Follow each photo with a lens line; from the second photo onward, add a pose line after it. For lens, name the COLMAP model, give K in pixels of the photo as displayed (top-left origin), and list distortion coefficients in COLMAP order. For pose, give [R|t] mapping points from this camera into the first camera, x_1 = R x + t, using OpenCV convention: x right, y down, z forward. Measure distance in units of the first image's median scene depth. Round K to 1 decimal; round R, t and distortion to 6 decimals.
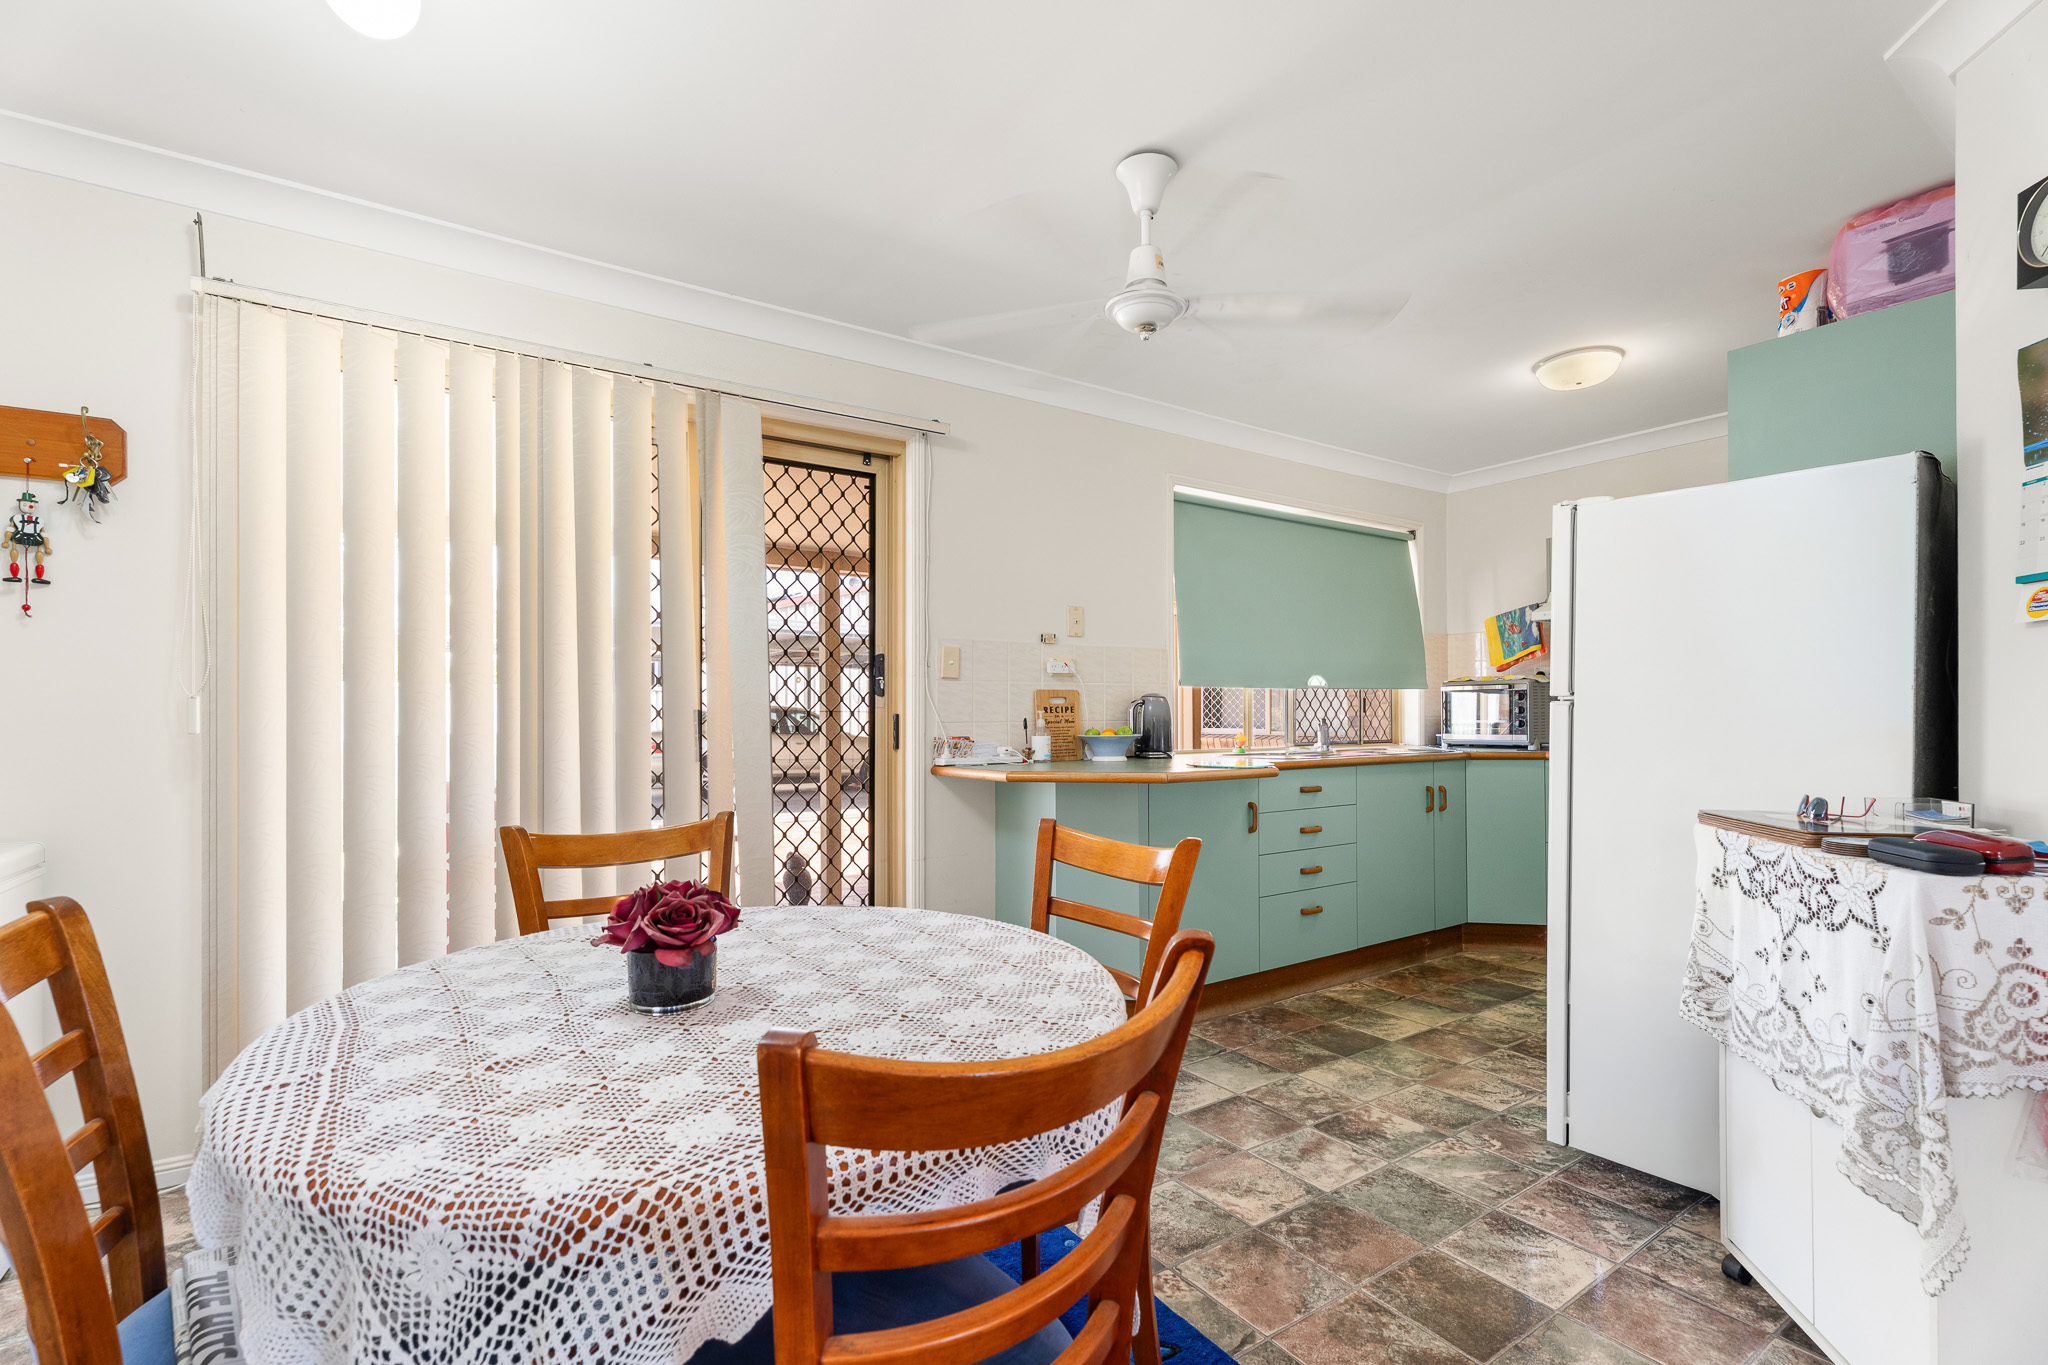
lens RADIAL K [[934.5, 0, 1023.9], [0, 934.5, 699.0], [0, 0, 1]] dist [0.001502, 0.000530]
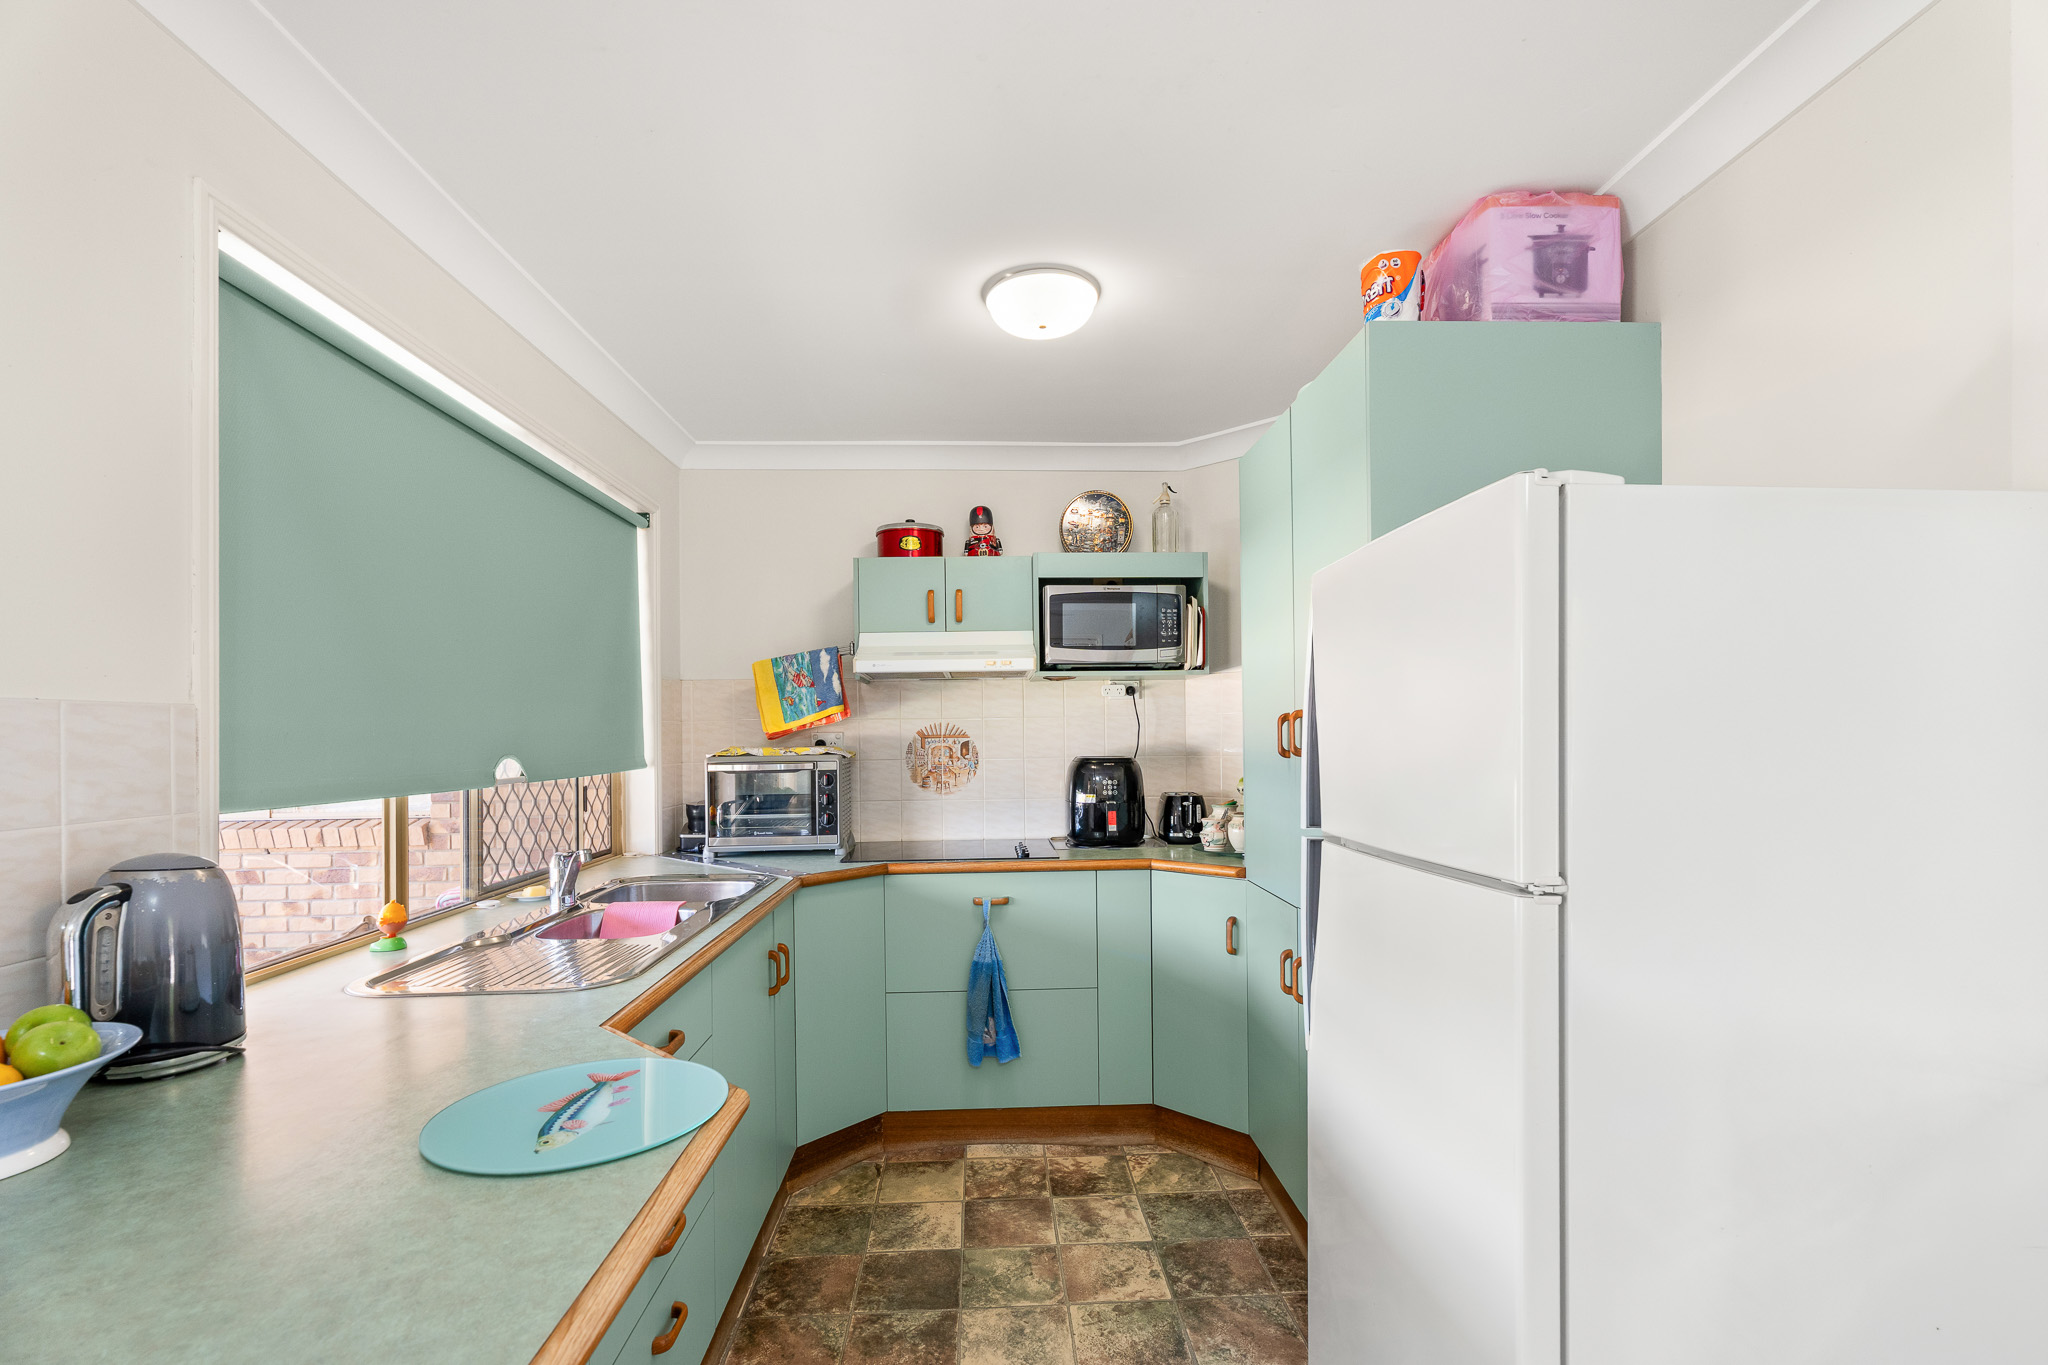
lens RADIAL K [[934.5, 0, 1025.9], [0, 934.5, 724.1], [0, 0, 1]] dist [0.001502, 0.000530]
pose [[0.522746, 0.000820, 0.852488, 0.021177], [-0.001506, 0.999999, -0.000038, -0.048340], [-0.852487, -0.001263, 0.522747, 0.561257]]
